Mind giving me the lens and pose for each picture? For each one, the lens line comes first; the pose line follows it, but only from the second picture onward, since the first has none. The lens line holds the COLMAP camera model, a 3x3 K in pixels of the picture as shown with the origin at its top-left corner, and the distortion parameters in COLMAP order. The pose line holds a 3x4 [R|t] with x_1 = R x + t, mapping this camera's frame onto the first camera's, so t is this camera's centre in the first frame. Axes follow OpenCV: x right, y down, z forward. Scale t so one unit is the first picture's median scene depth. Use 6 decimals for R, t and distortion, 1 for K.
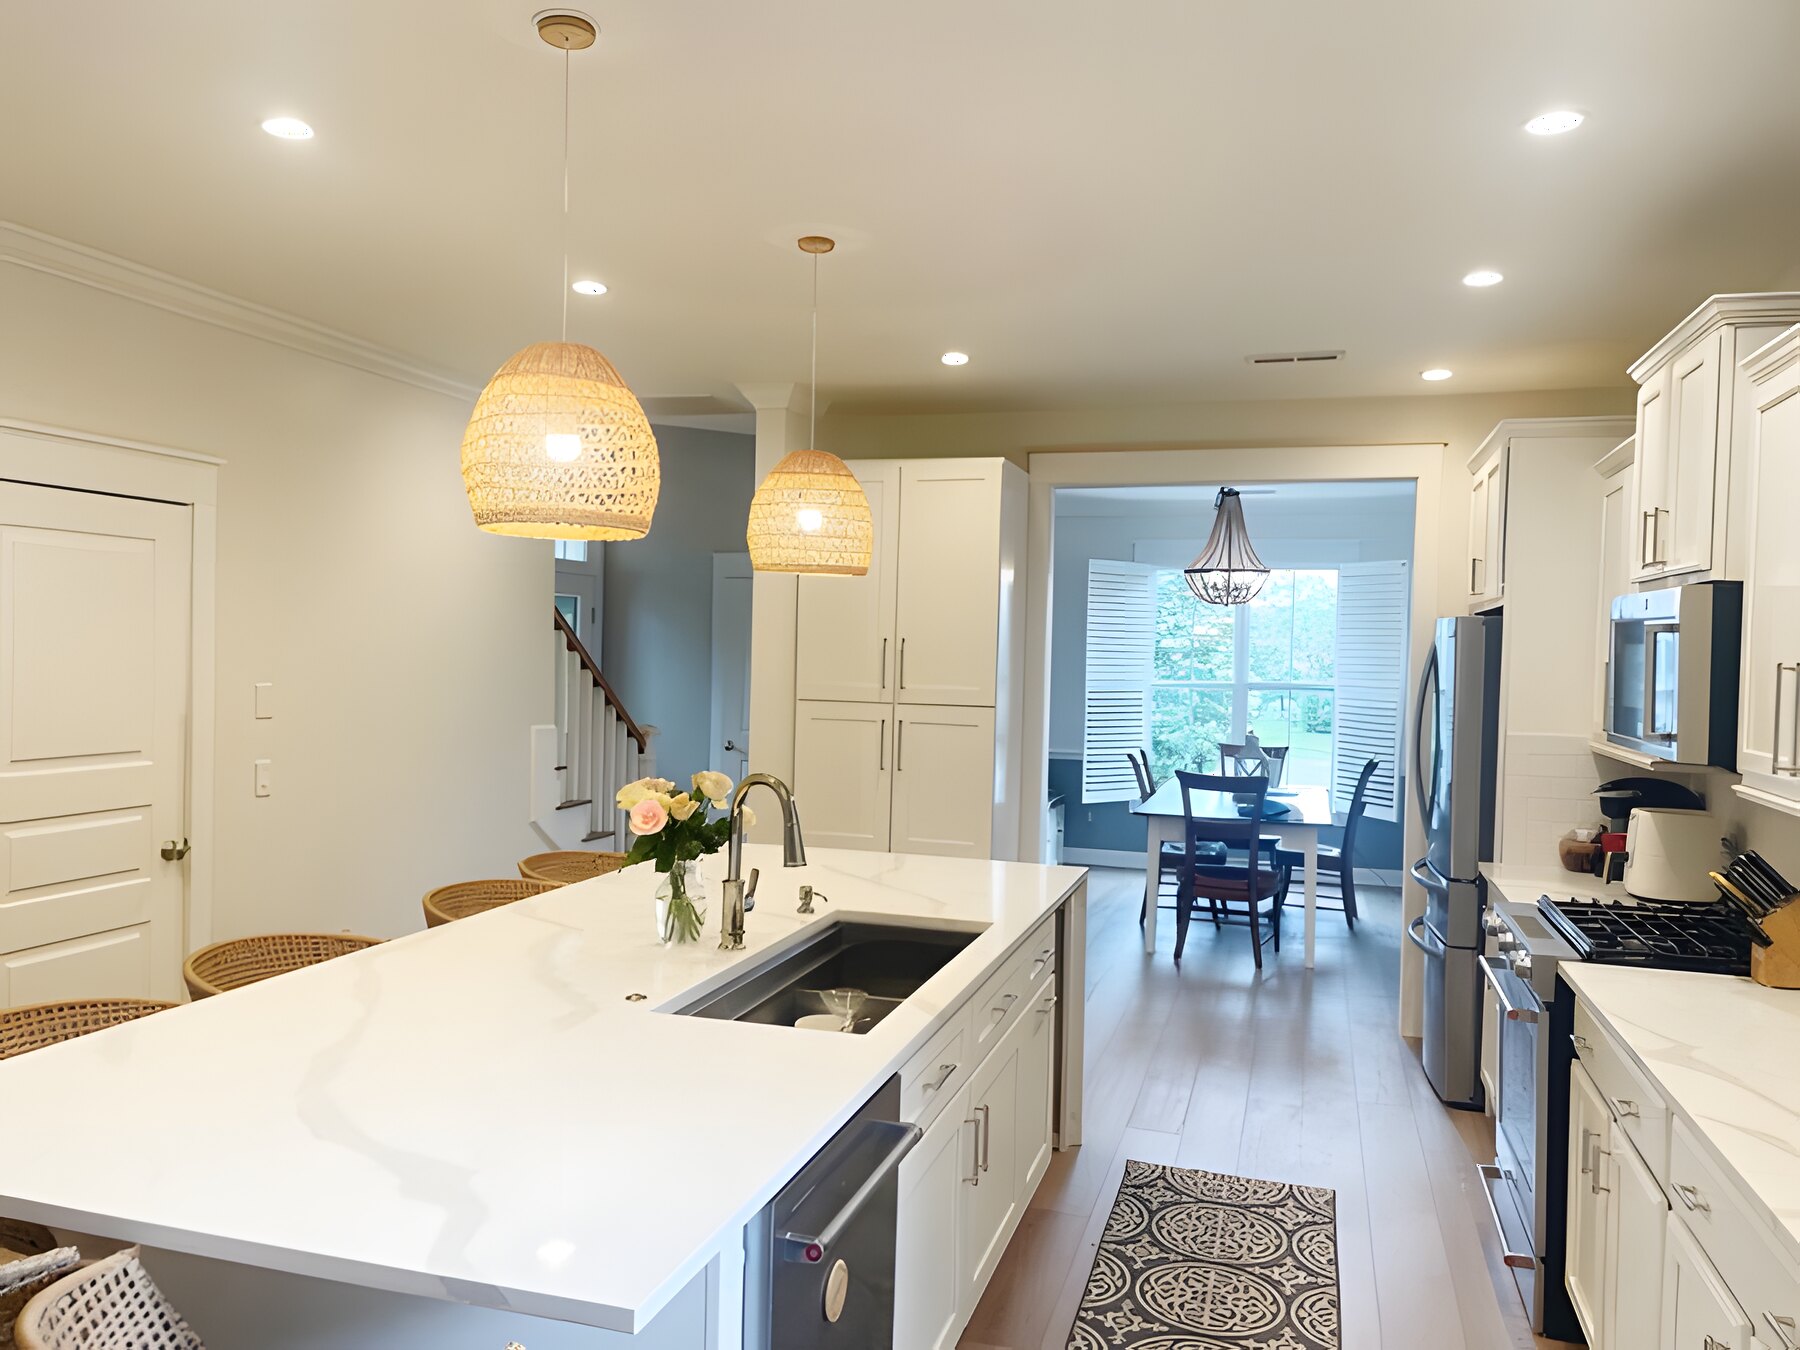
lens RADIAL K [[1326.3, 0, 896.4], [0, 1326.3, 684.4], [0, 0, 1]] dist [0.093069, -0.101024]
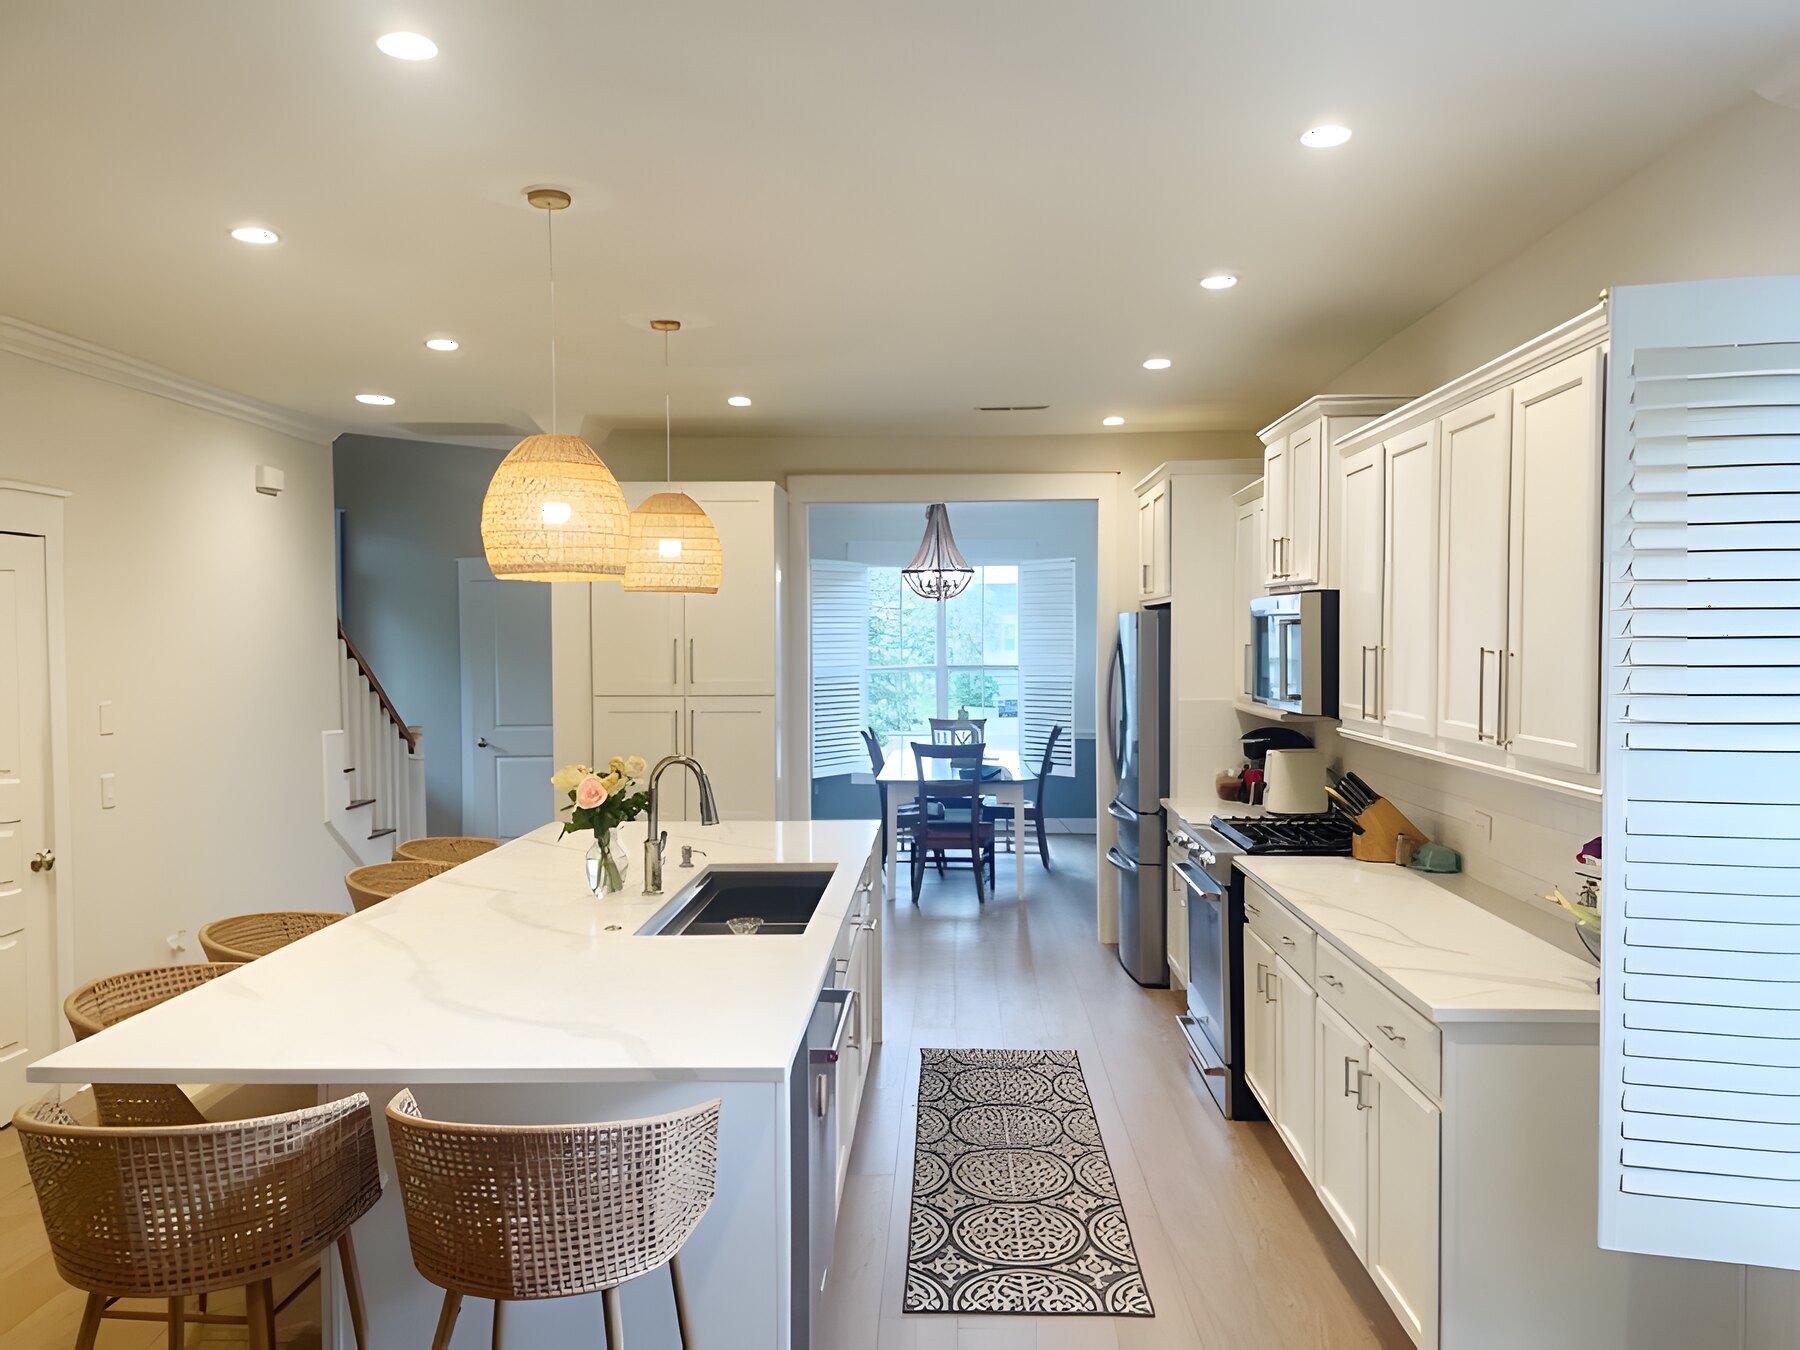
lens RADIAL K [[1326.3, 0, 896.4], [0, 1326.3, 684.4], [0, 0, 1]] dist [0.093069, -0.101024]
pose [[0.966882, -0.039014, 0.252225, -0.148574], [0.036054, 0.999216, 0.016348, -0.009985], [-0.252665, -0.006712, 0.967530, -0.202717]]
